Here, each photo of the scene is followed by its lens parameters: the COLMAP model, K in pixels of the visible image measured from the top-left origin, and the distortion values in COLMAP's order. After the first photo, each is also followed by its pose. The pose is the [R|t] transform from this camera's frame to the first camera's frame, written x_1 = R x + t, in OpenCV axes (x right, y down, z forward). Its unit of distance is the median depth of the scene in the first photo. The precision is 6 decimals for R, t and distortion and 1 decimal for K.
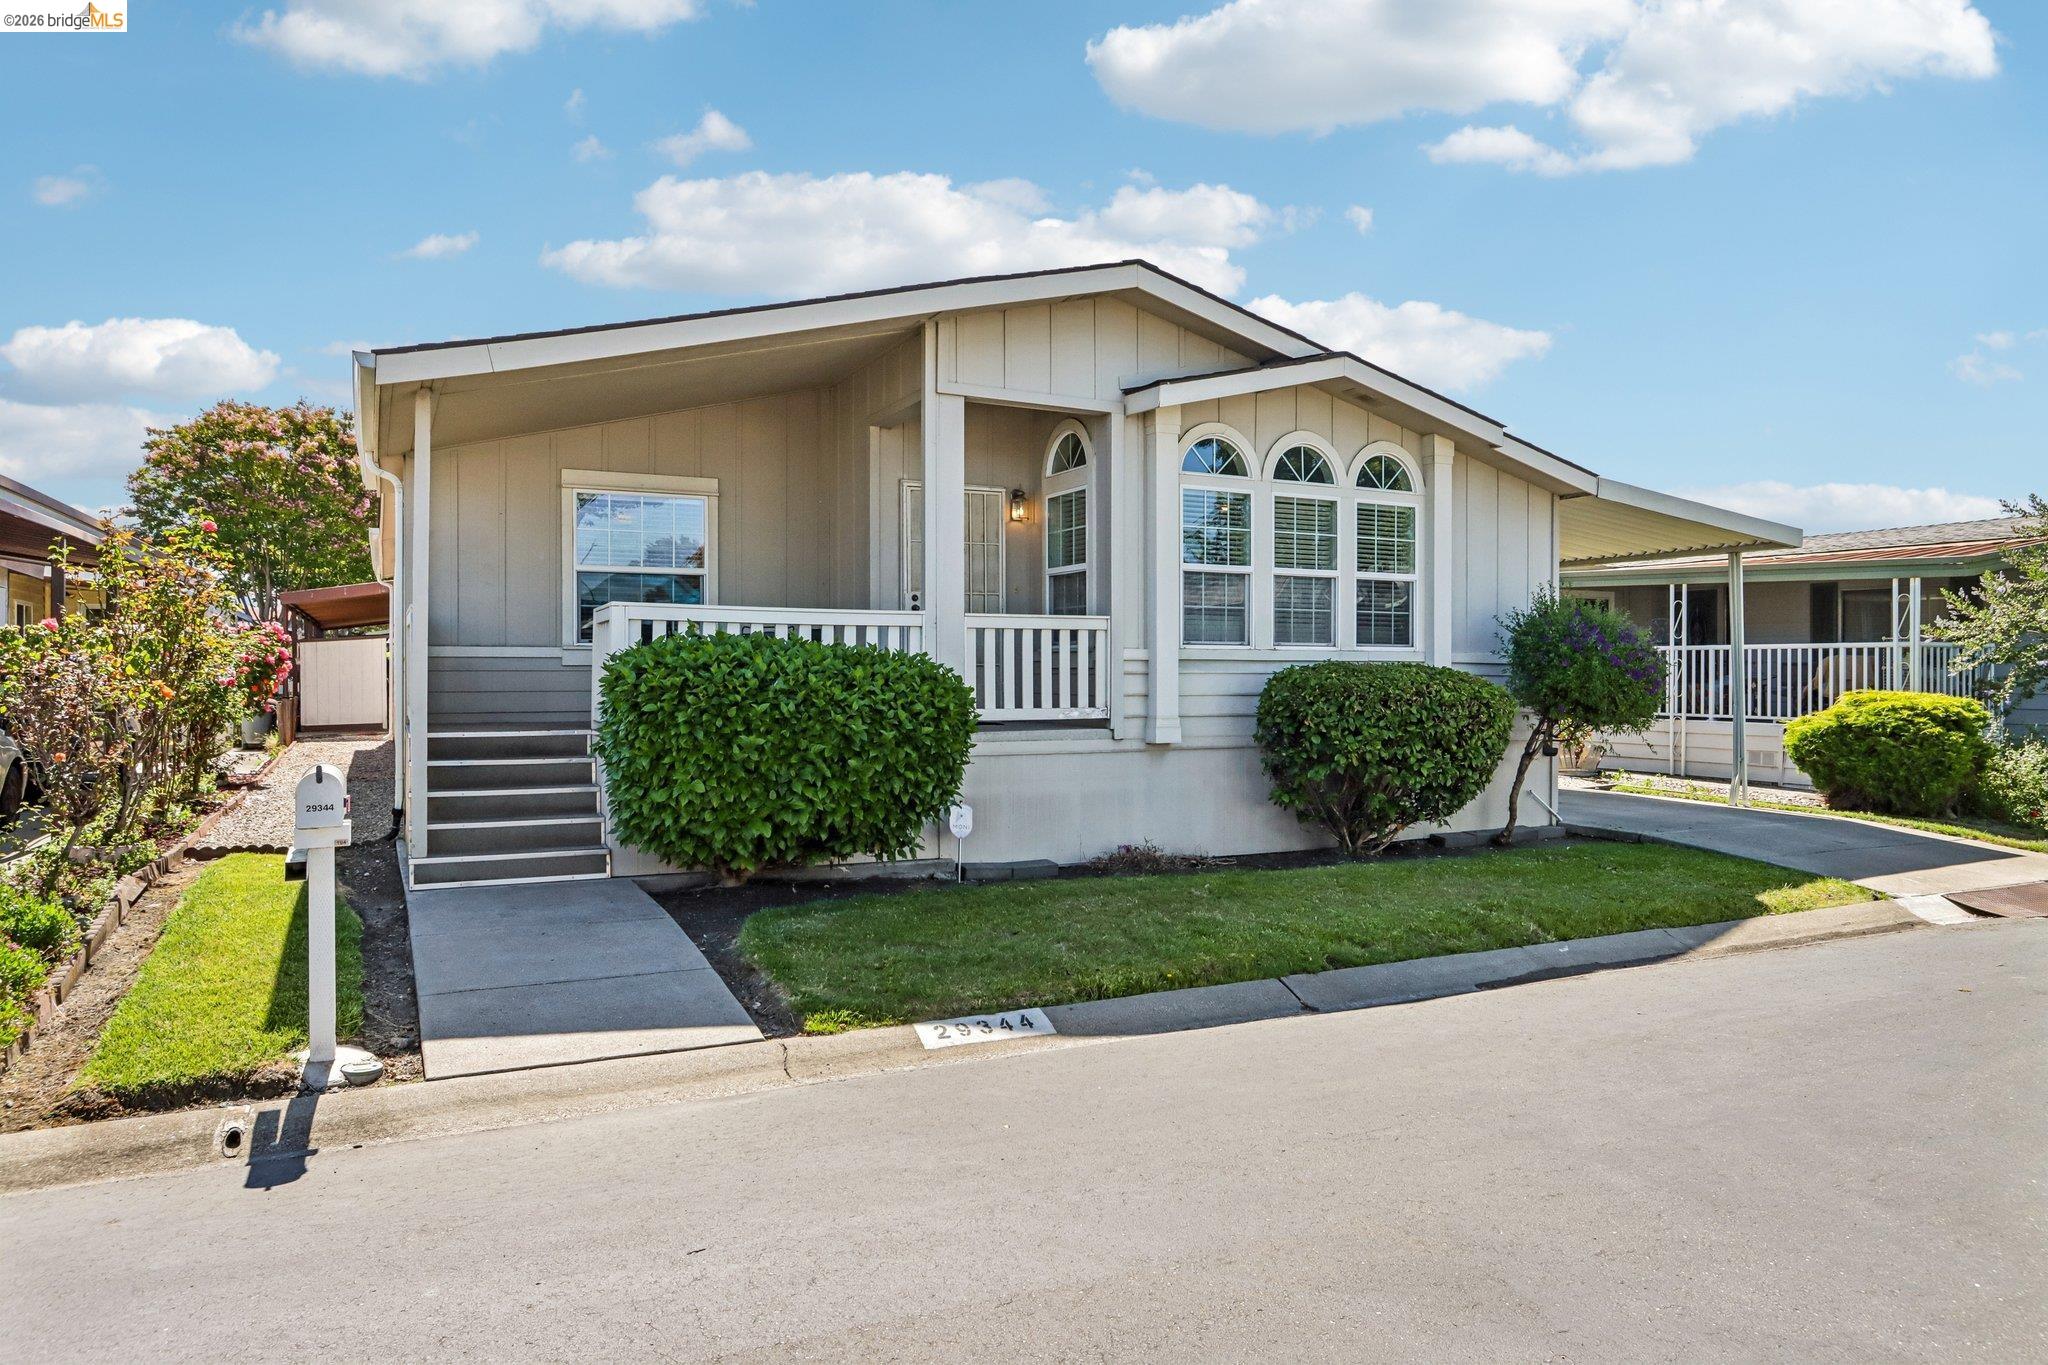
lens RADIAL K [[1307.0, 0, 1022.8], [0, 1307.0, 676.9], [0, 0, 1]] dist [0.001595, -0.000519]
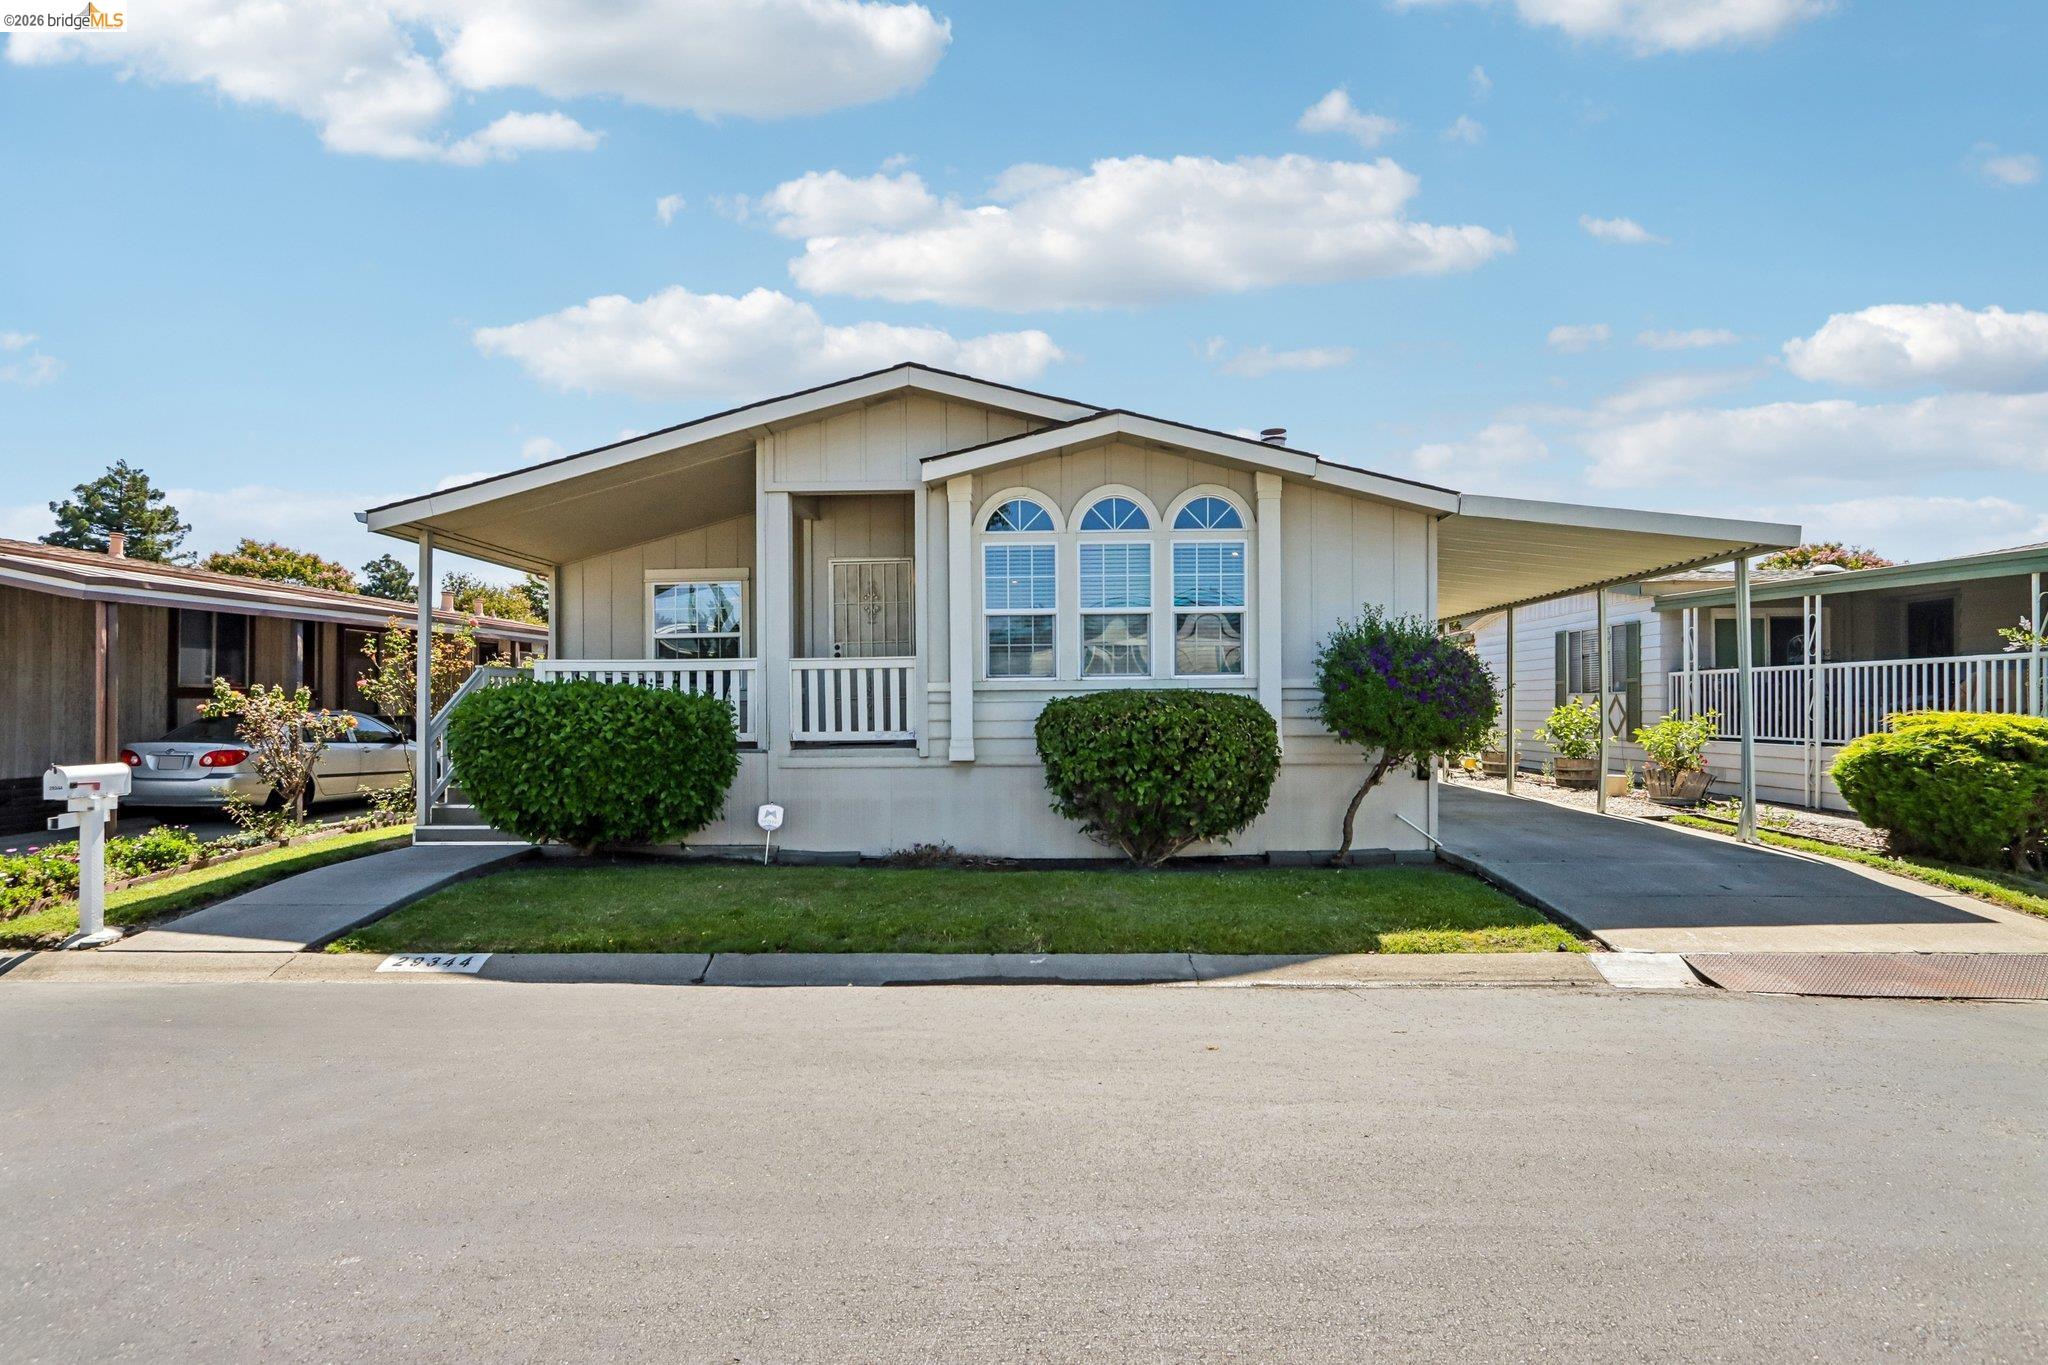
lens RADIAL K [[1000.7, 0, 1016.6], [0, 1000.7, 714.9], [0, 0, 1]] dist [-0.006549, 0.000113]
pose [[0.876999, -0.007642, -0.480431, 0.570710], [0.009837, 0.999950, 0.002051, 0.007089], [0.480391, -0.006525, 0.877030, 0.213559]]
